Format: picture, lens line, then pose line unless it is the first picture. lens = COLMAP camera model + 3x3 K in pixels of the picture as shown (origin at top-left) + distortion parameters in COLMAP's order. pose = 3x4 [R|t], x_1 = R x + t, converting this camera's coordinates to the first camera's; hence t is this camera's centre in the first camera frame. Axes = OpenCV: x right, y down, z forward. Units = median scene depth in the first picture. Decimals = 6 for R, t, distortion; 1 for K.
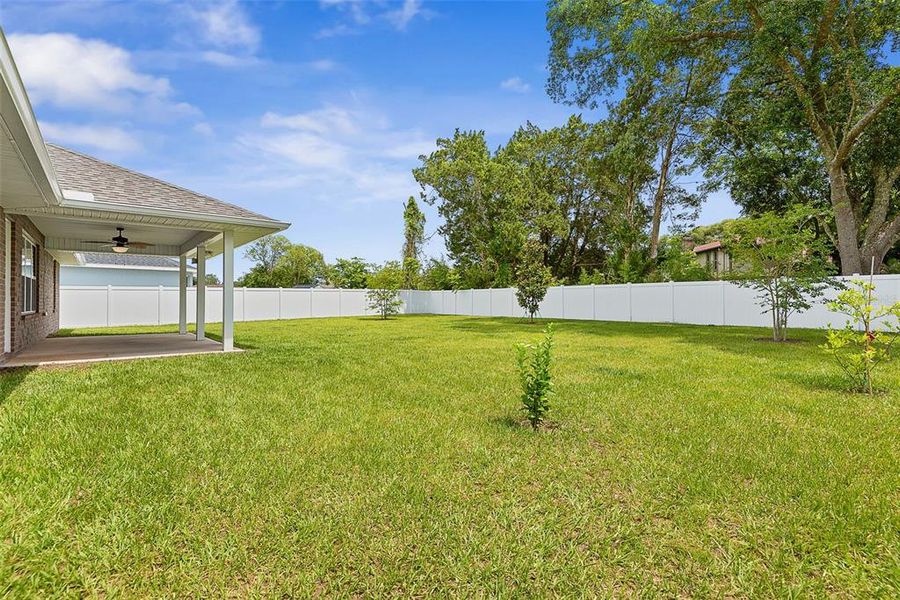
lens RADIAL K [[405.9, 0, 450.7], [0, 405.9, 298.8], [0, 0, 1]] dist [0.034997, -0.020423]
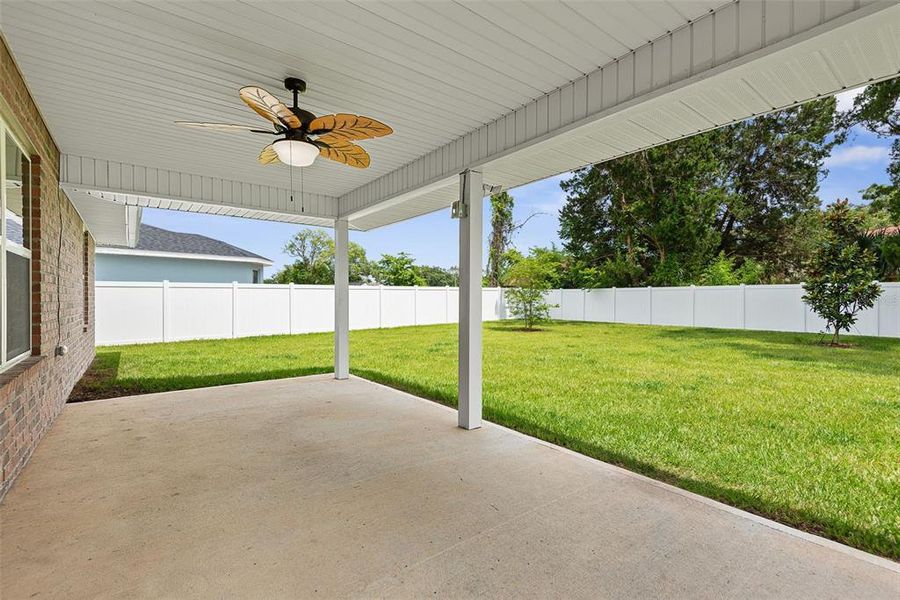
lens RADIAL K [[405.9, 0, 450.7], [0, 405.9, 298.8], [0, 0, 1]] dist [0.034997, -0.020423]
pose [[0.999040, 0.003238, -0.043681, -0.218095], [-0.003046, 0.999985, 0.004466, -0.005402], [0.043695, -0.004329, 0.999036, 0.227907]]
